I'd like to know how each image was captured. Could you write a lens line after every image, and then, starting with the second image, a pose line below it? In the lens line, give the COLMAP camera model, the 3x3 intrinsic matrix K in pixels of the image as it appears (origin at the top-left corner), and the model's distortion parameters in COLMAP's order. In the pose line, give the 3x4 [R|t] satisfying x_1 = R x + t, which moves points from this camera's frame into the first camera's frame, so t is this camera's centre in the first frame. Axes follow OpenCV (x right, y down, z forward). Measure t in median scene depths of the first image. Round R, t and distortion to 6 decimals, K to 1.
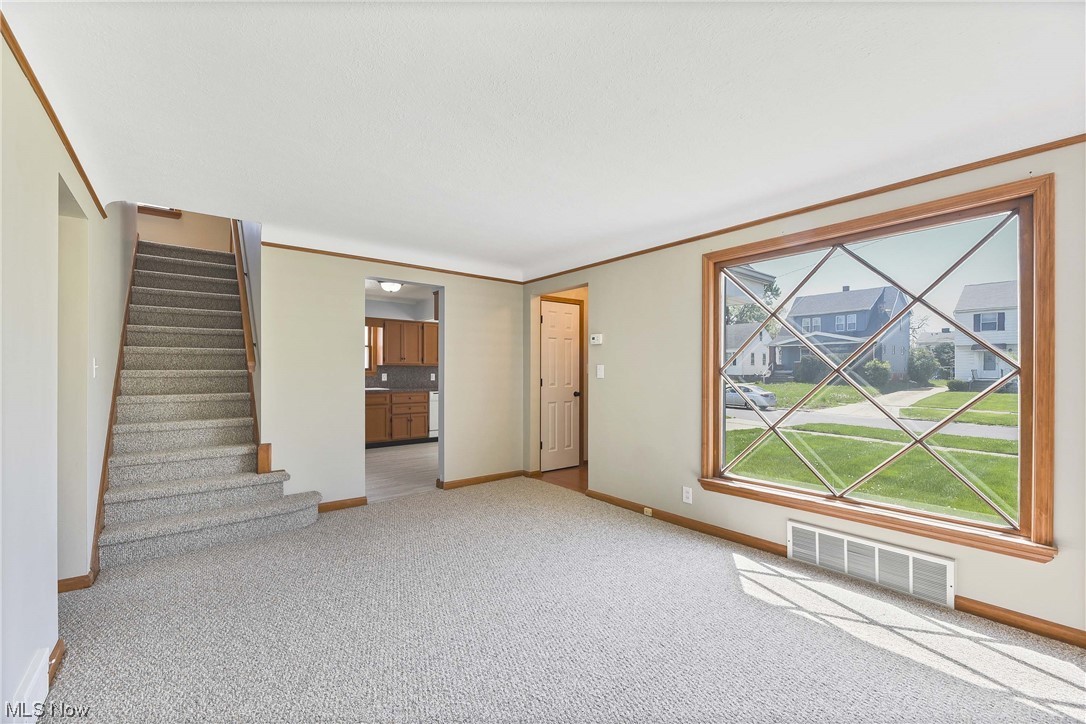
lens RADIAL K [[447.2, 0, 538.8], [0, 447.2, 372.3], [0, 0, 1]] dist [-0.001261, -0.002544]
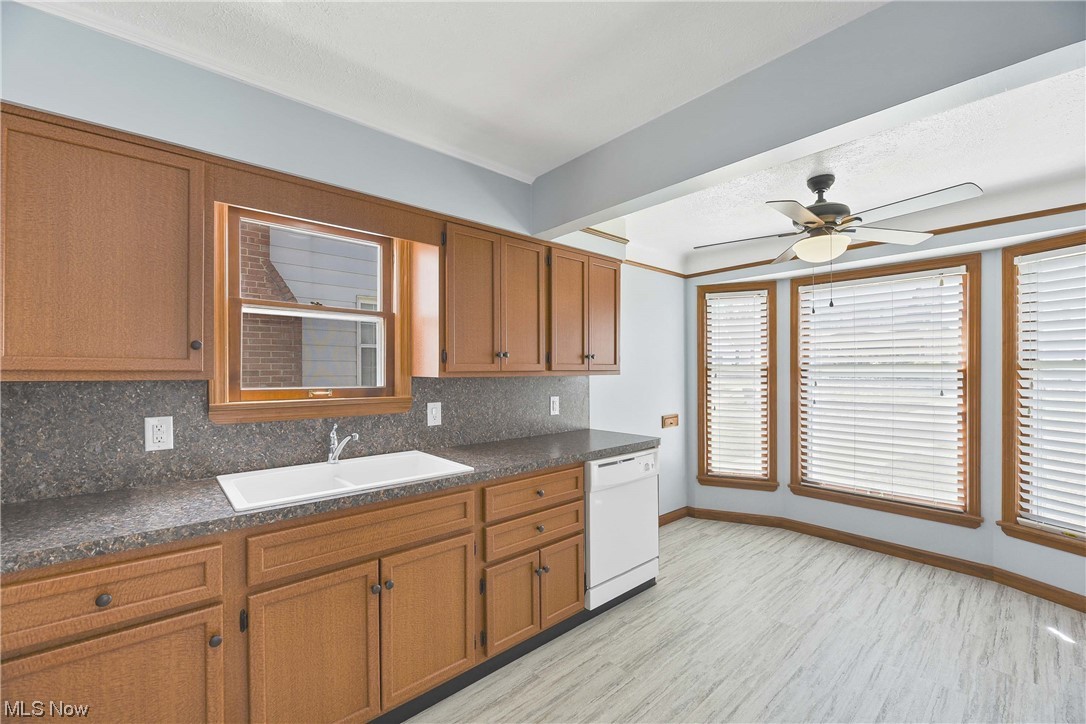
lens RADIAL K [[447.2, 0, 544.8], [0, 447.2, 371.5], [0, 0, 1]] dist [-0.001261, -0.002544]
pose [[0.998407, -0.004766, 0.056219, -0.291822], [0.003900, 0.999872, 0.015503, -0.024547], [-0.056285, -0.015259, 0.998298, 0.694763]]
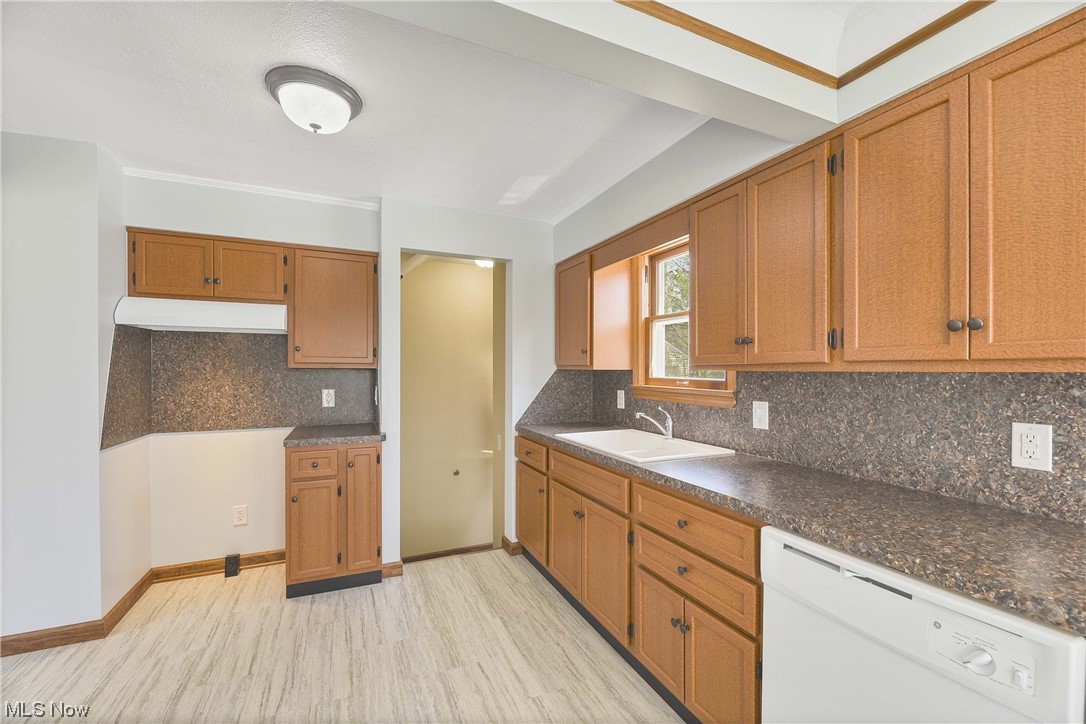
lens RADIAL K [[447.2, 0, 536.1], [0, 447.2, 369.8], [0, 0, 1]] dist [-0.001261, -0.002544]
pose [[-0.260987, 0.000839, -0.965342, -0.055641], [0.013067, 0.999911, -0.002663, -0.017514], [0.965254, -0.013309, -0.260975, 0.962832]]
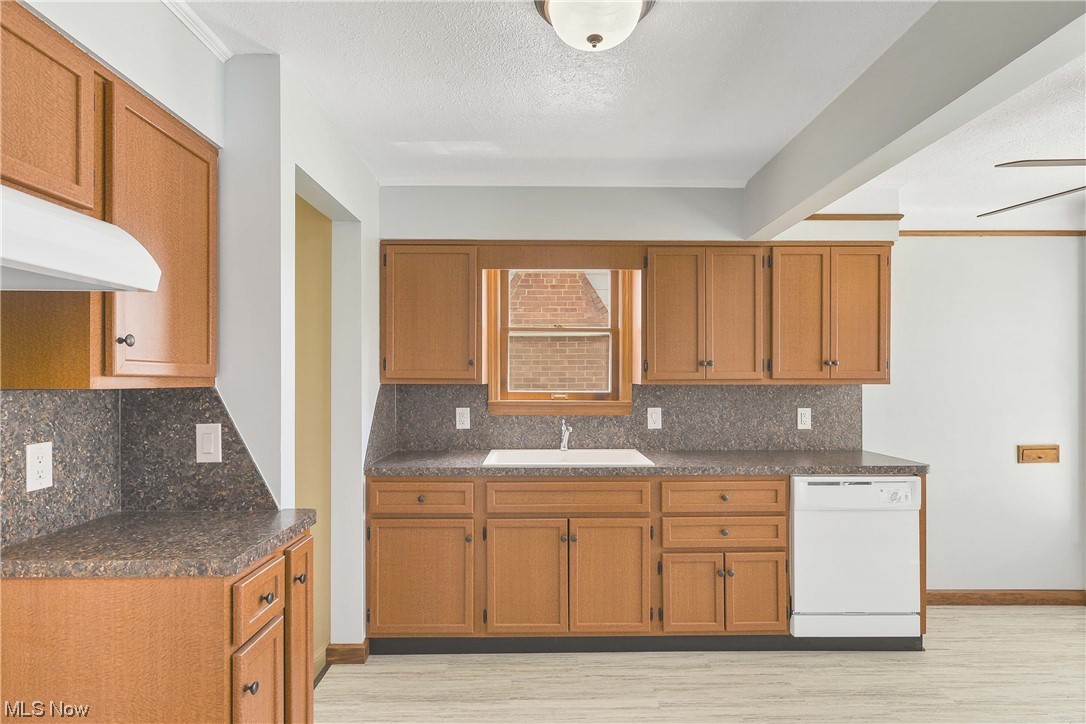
lens RADIAL K [[582.6, 0, 542.0], [0, 582.6, 379.7], [0, 0, 1]] dist [0.007052, -0.000081]
pose [[0.789474, -0.000308, -0.613784, -0.141087], [0.010428, 0.999862, 0.012911, -0.026319], [0.613696, -0.016594, 0.789368, 0.605001]]
